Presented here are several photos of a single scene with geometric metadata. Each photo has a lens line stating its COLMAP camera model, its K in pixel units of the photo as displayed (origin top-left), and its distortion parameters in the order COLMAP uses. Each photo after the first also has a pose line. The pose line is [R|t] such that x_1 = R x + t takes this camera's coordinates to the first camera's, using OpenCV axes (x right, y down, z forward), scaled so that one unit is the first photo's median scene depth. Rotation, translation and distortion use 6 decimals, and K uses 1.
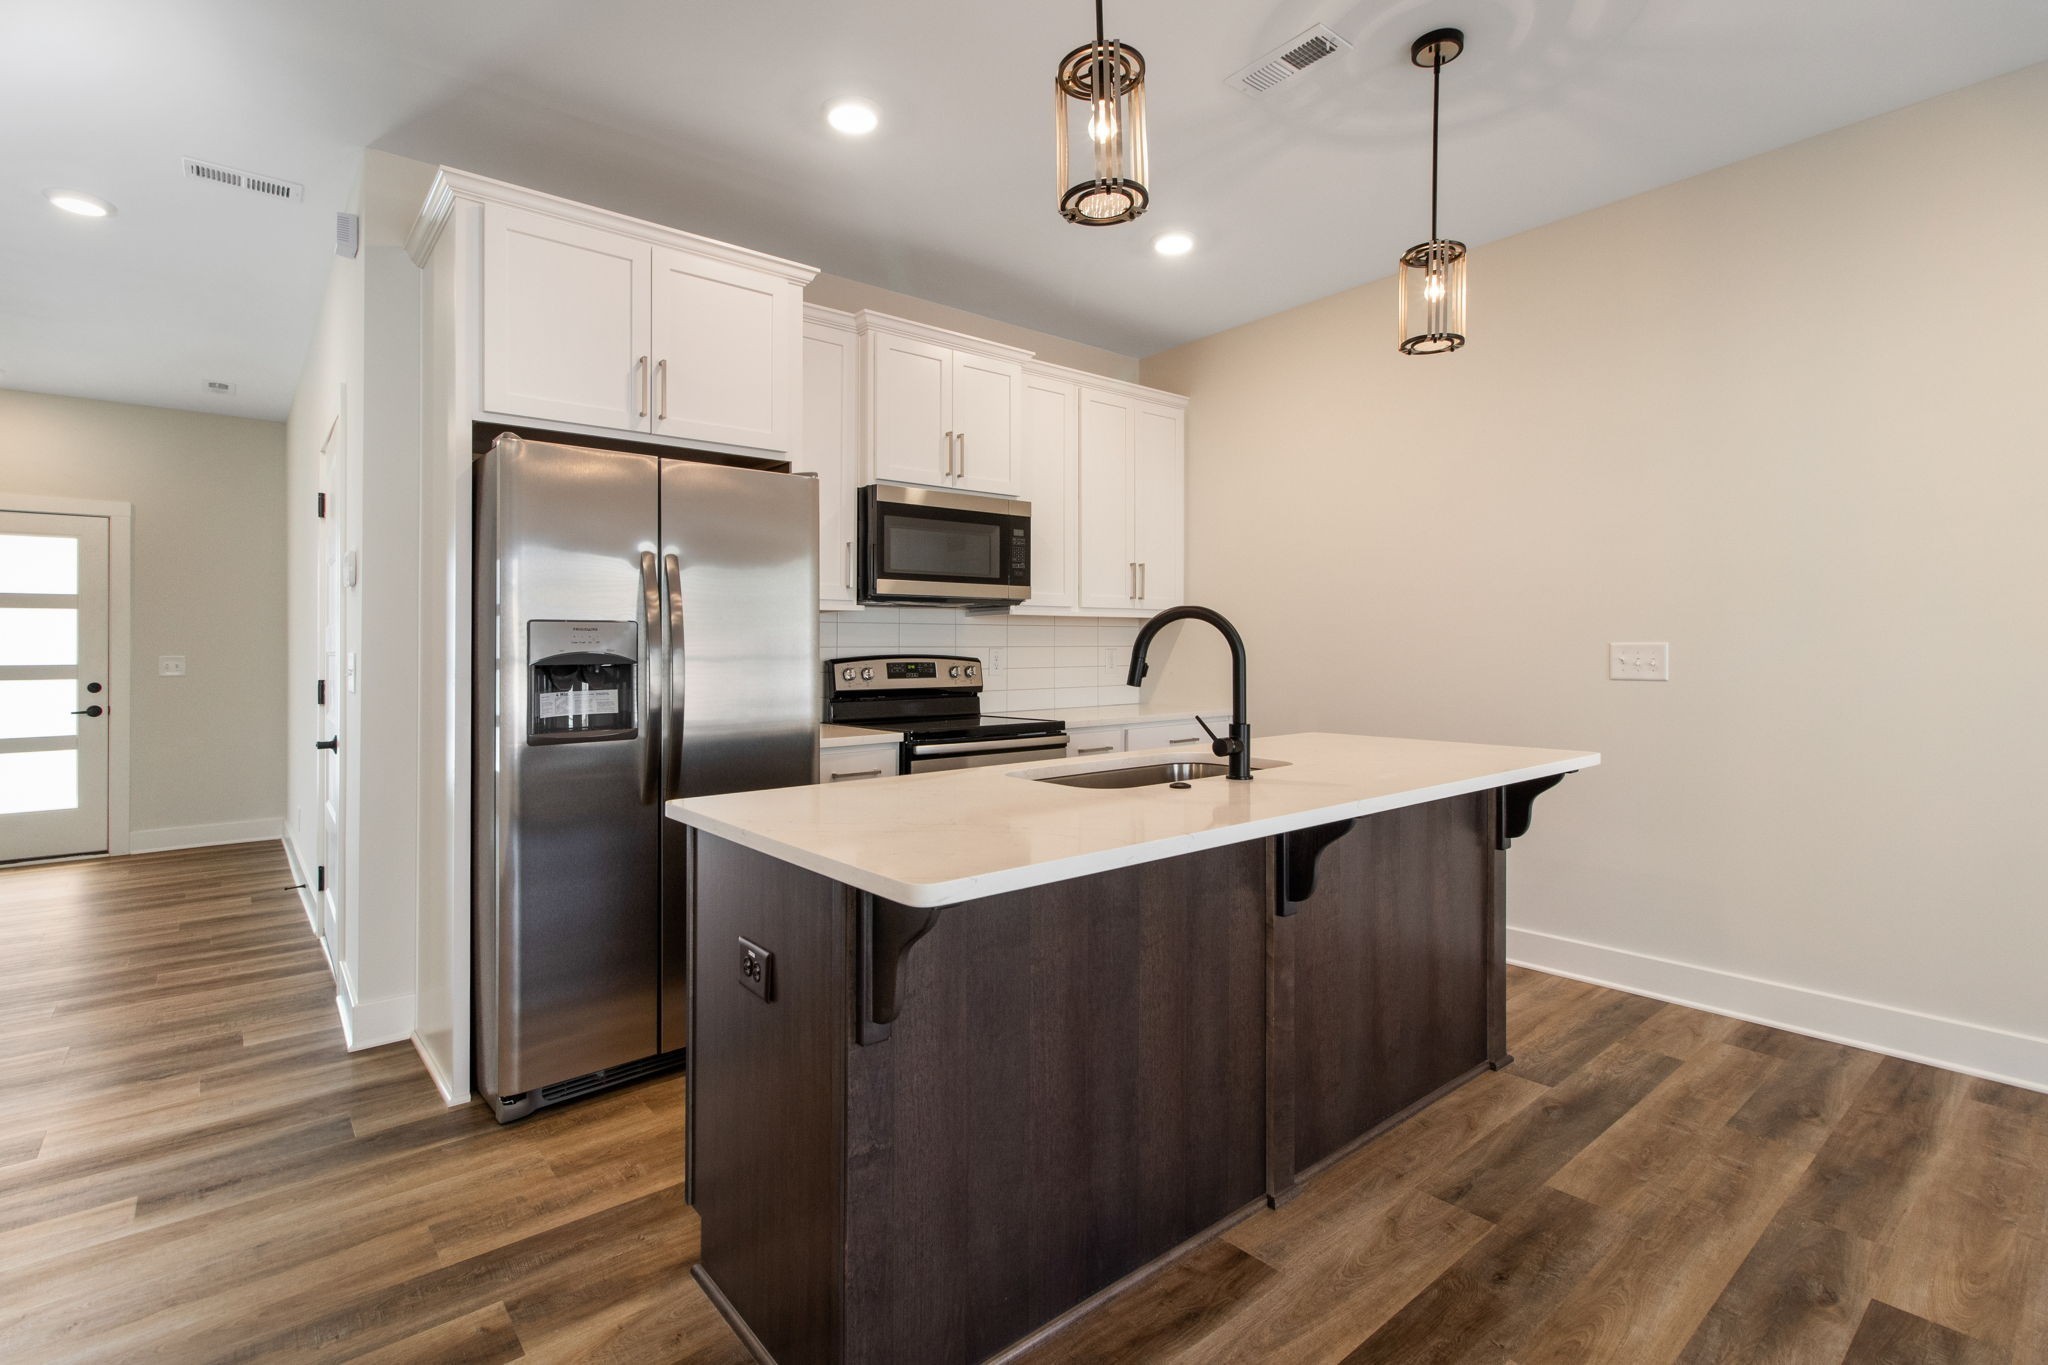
lens RADIAL K [[964.0, 0, 1019.7], [0, 964.0, 638.1], [0, 0, 1]] dist [-0.000133, 0.000238]
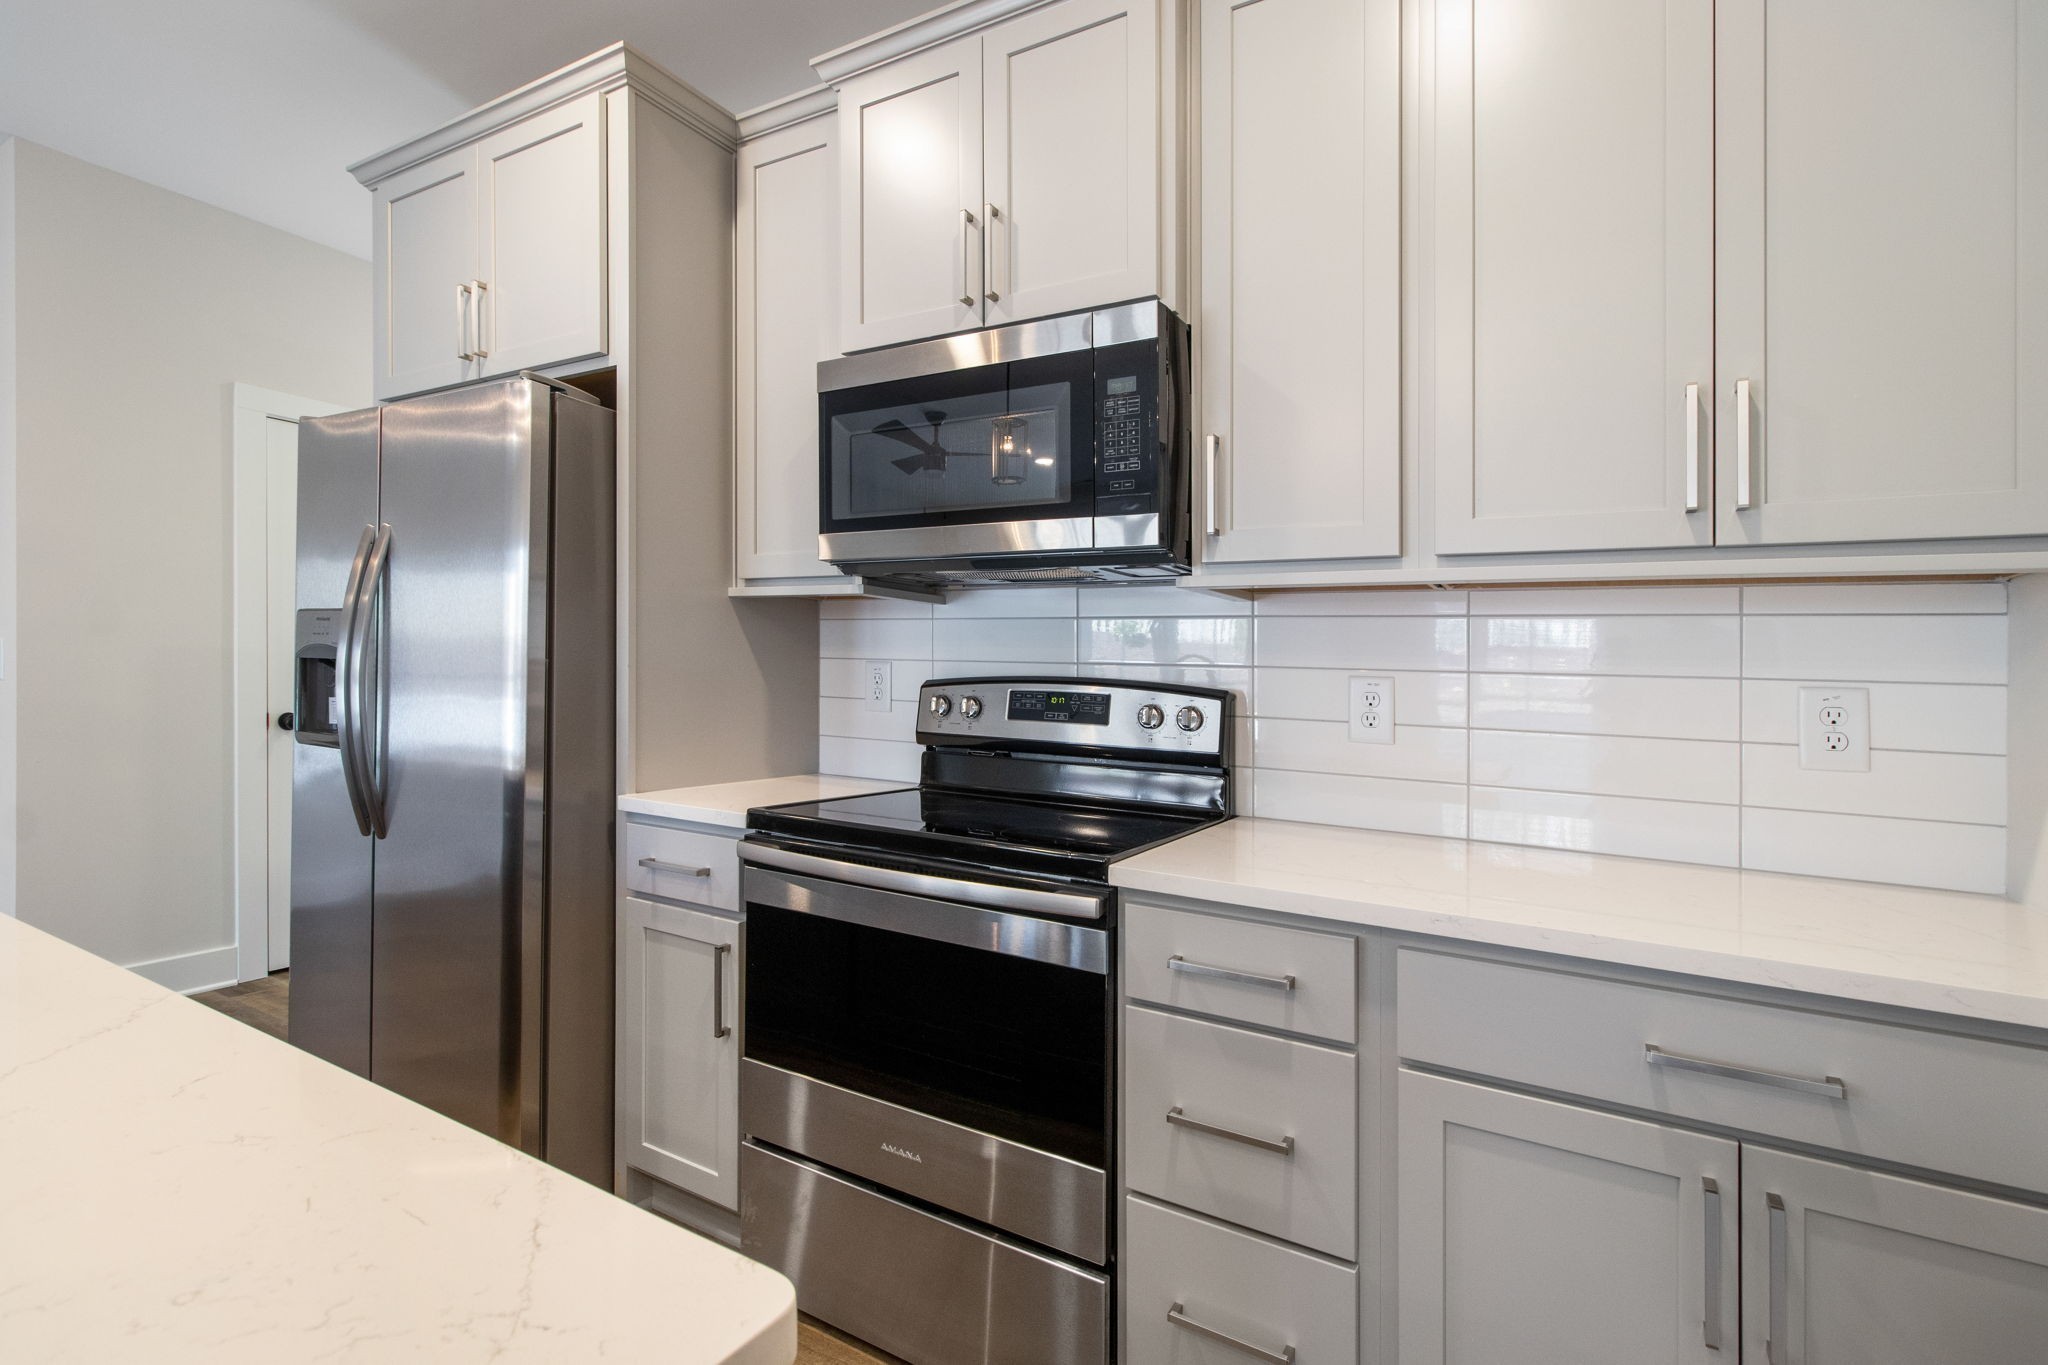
lens RADIAL K [[964.0, 0, 1019.7], [0, 964.0, 638.1], [0, 0, 1]] dist [-0.000133, 0.000238]
pose [[0.344359, 0.002978, -0.938833, 0.362740], [-0.000163, 0.999995, 0.003112, -0.004711], [0.938838, -0.000919, 0.344358, 0.818462]]
